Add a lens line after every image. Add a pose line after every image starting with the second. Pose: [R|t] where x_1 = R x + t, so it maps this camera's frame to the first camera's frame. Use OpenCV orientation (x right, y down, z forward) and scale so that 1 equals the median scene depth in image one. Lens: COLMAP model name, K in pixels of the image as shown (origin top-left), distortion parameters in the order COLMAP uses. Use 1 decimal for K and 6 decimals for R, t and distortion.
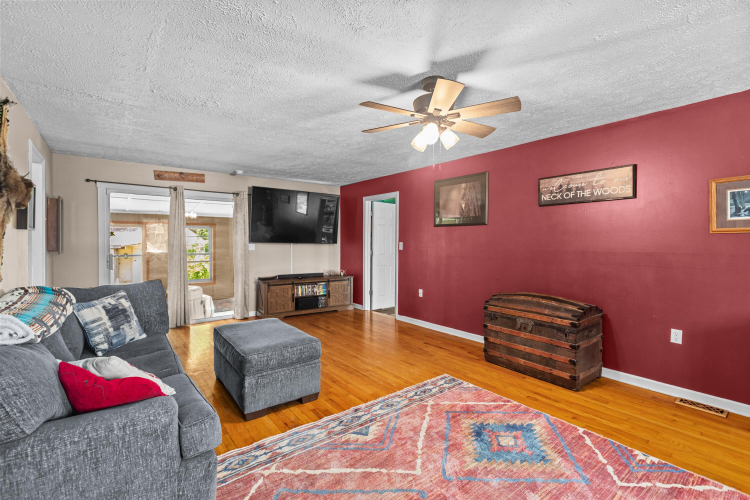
lens RADIAL K [[337.6, 0, 374.8], [0, 337.6, 237.8], [0, 0, 1]] dist [-0.000440, -0.000213]
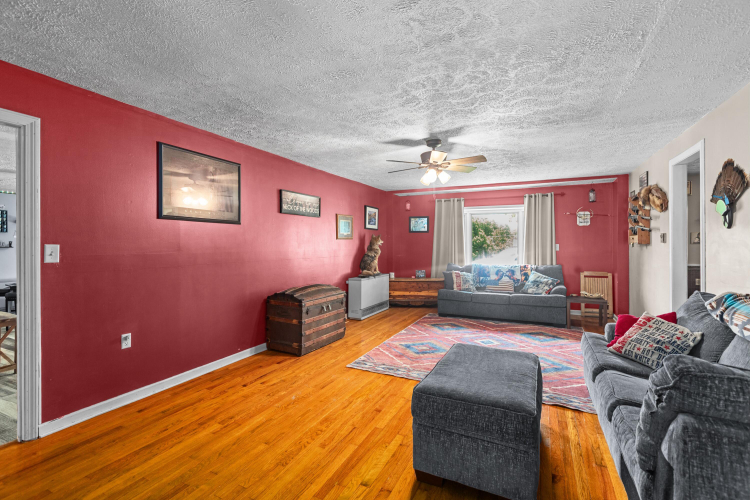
lens RADIAL K [[337.6, 0, 374.8], [0, 337.6, 237.8], [0, 0, 1]] dist [-0.000440, -0.000213]
pose [[-0.442893, 0.014985, 0.896449, -0.869725], [-0.009740, 0.999721, -0.021523, 0.017687], [-0.896522, -0.018264, -0.442623, 1.520051]]
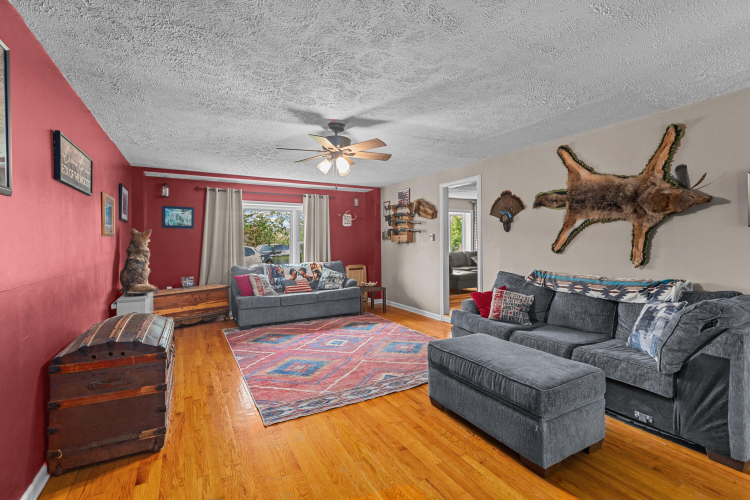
lens RADIAL K [[337.6, 0, 374.8], [0, 337.6, 237.8], [0, 0, 1]] dist [-0.000440, -0.000213]
pose [[-0.988887, 0.005603, 0.148560, -0.143675], [0.002671, 0.999798, -0.019930, 0.017991], [-0.148642, -0.019312, -0.988702, 1.829372]]
